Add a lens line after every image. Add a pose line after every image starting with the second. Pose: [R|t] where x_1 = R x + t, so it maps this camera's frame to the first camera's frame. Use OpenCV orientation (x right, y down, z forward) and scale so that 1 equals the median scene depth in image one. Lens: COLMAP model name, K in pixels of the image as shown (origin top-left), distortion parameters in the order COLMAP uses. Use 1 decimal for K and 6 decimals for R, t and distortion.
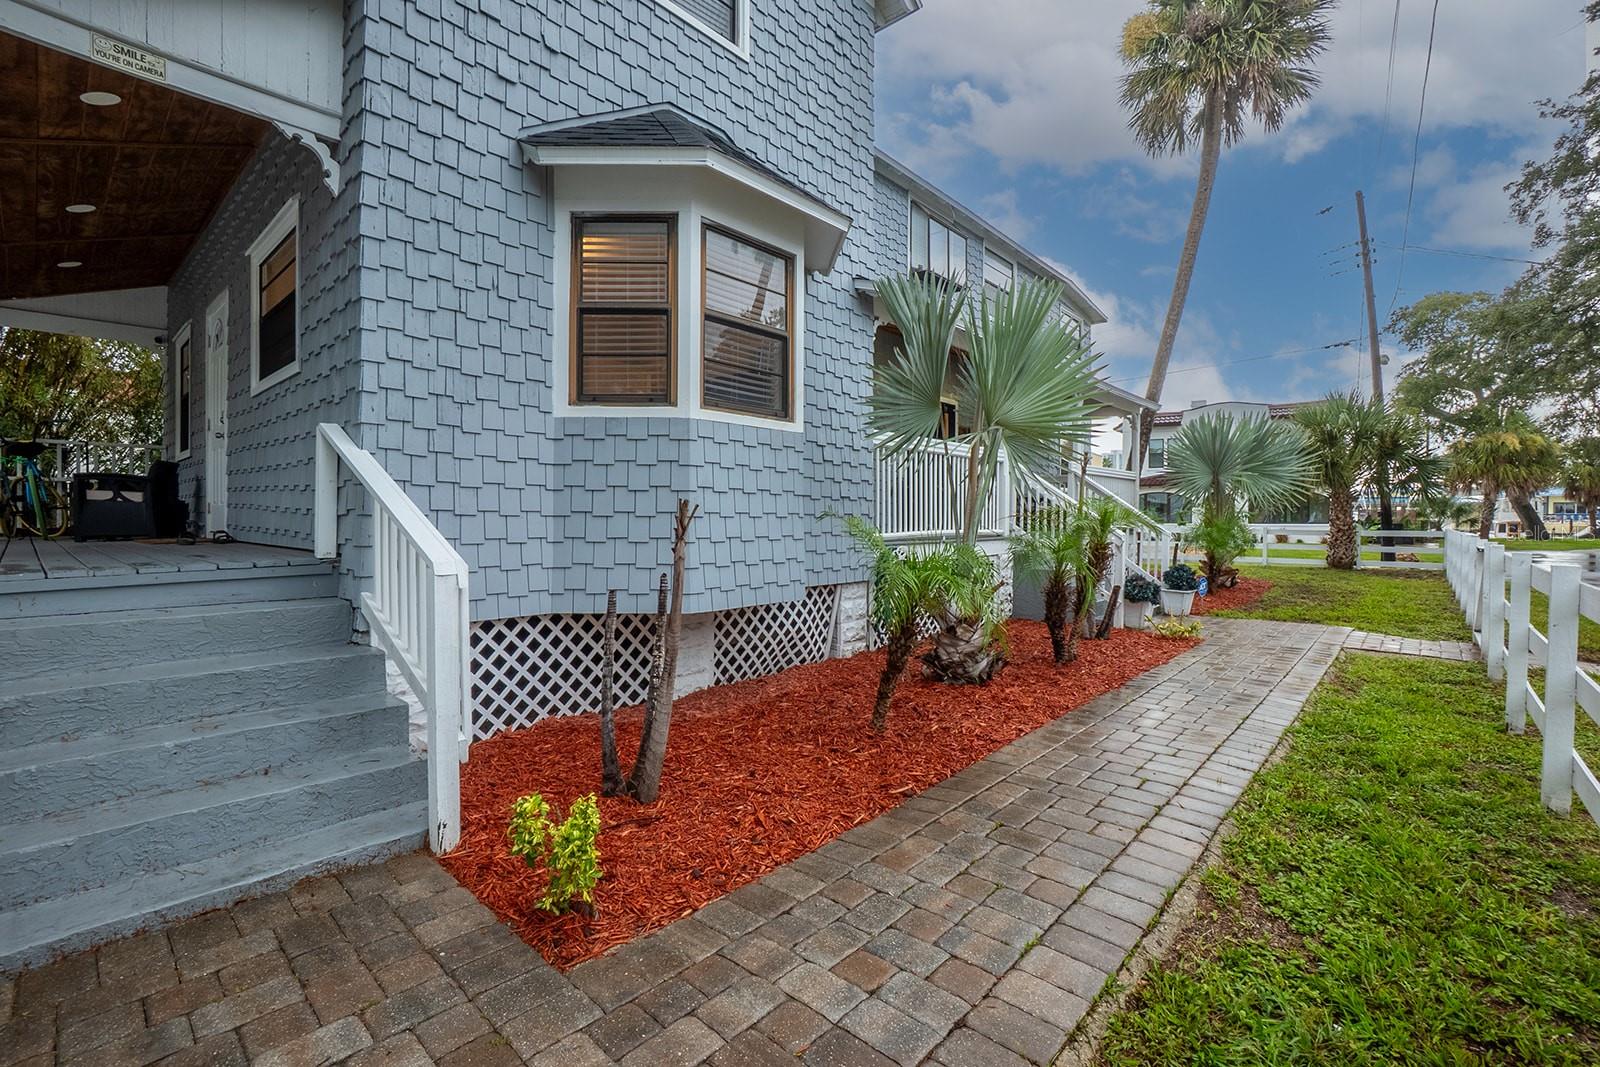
lens RADIAL K [[712.4, 0, 795.9], [0, 712.4, 530.2], [0, 0, 1]] dist [-0.064284, 0.023412]
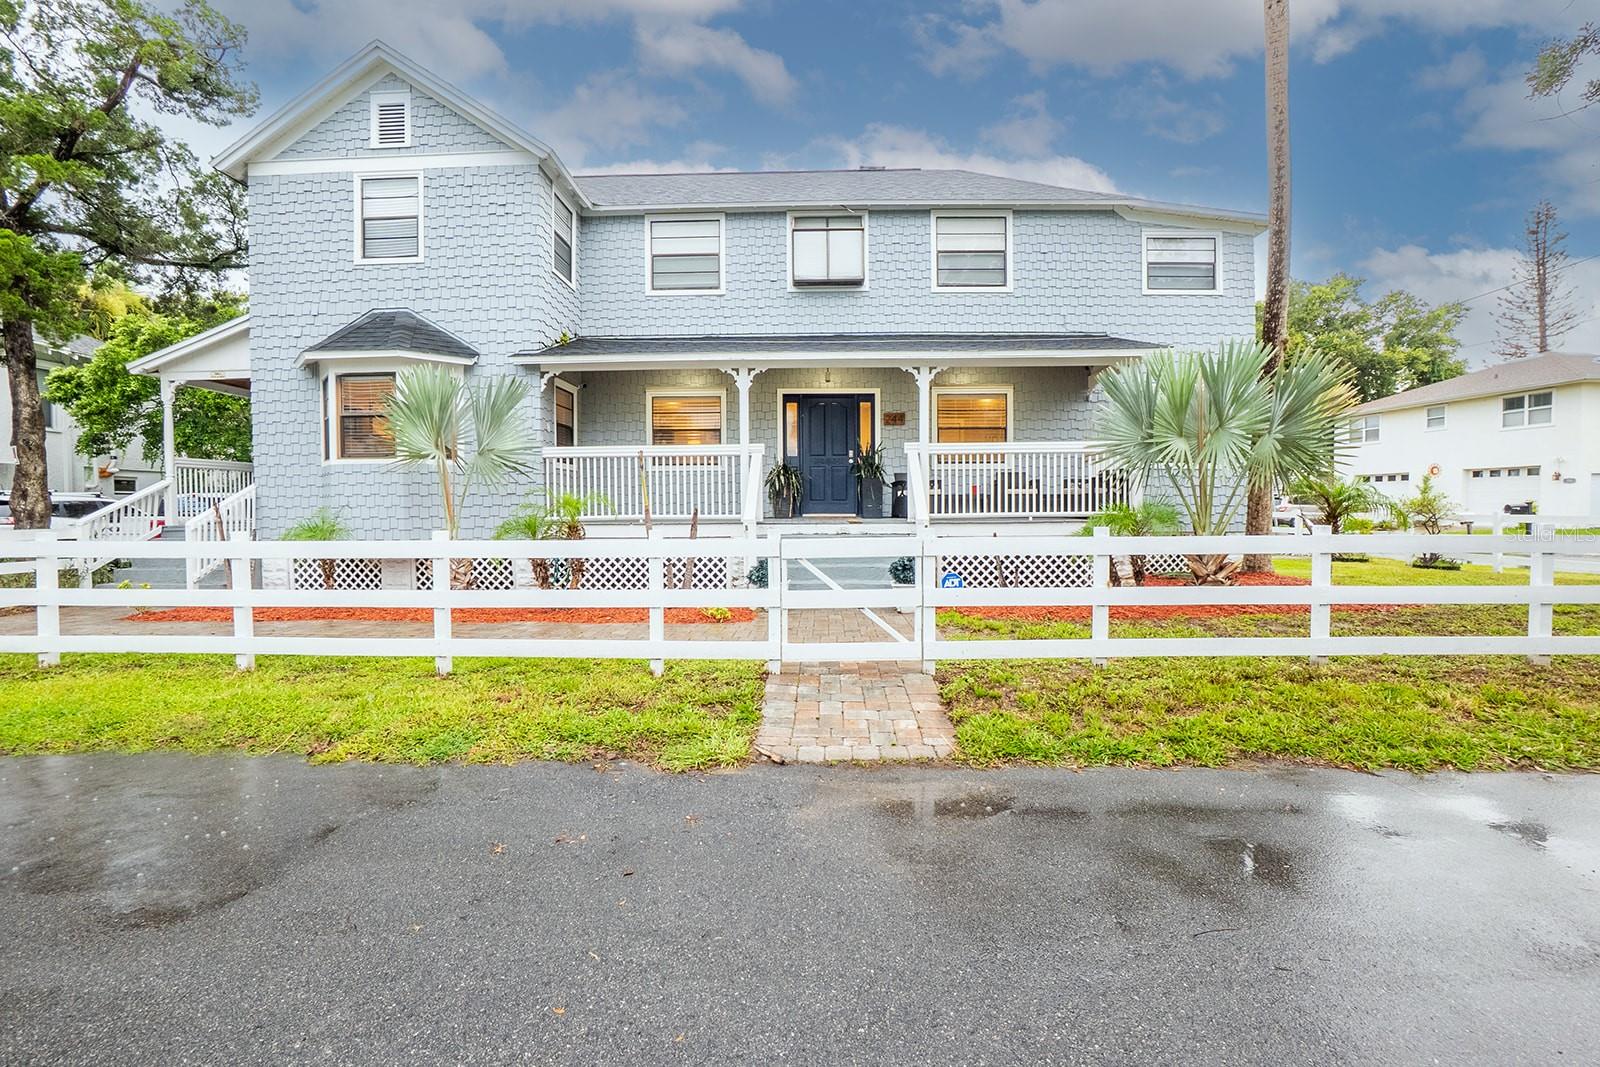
lens RADIAL K [[712.4, 0, 795.9], [0, 712.4, 530.2], [0, 0, 1]] dist [-0.064284, 0.023412]
pose [[0.653441, 0.005823, -0.756955, 2.464157], [-0.001956, 0.999980, 0.006005, 0.035521], [0.756975, -0.002443, 0.653440, 0.665854]]
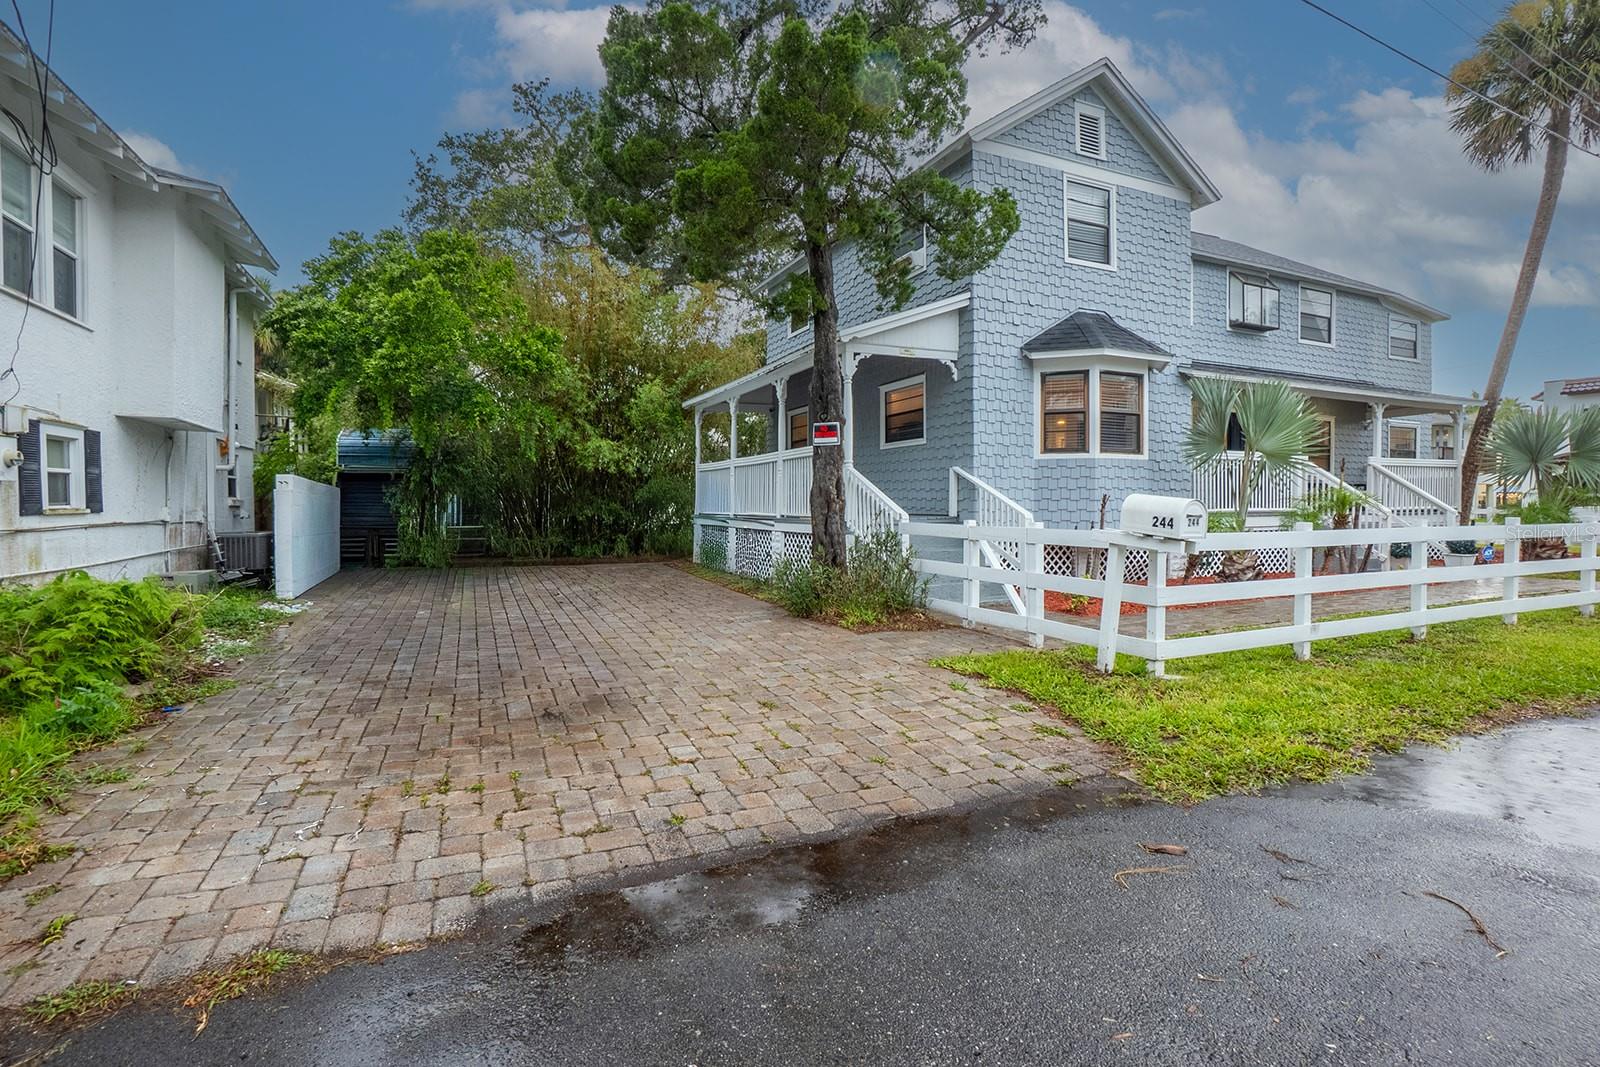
lens RADIAL K [[712.4, 0, 795.9], [0, 712.4, 530.2], [0, 0, 1]] dist [-0.064284, 0.023412]
pose [[0.901047, 0.003162, -0.433710, -0.030502], [0.002786, 0.999911, 0.013077, 0.046097], [0.433713, -0.012992, 0.900957, -1.489711]]
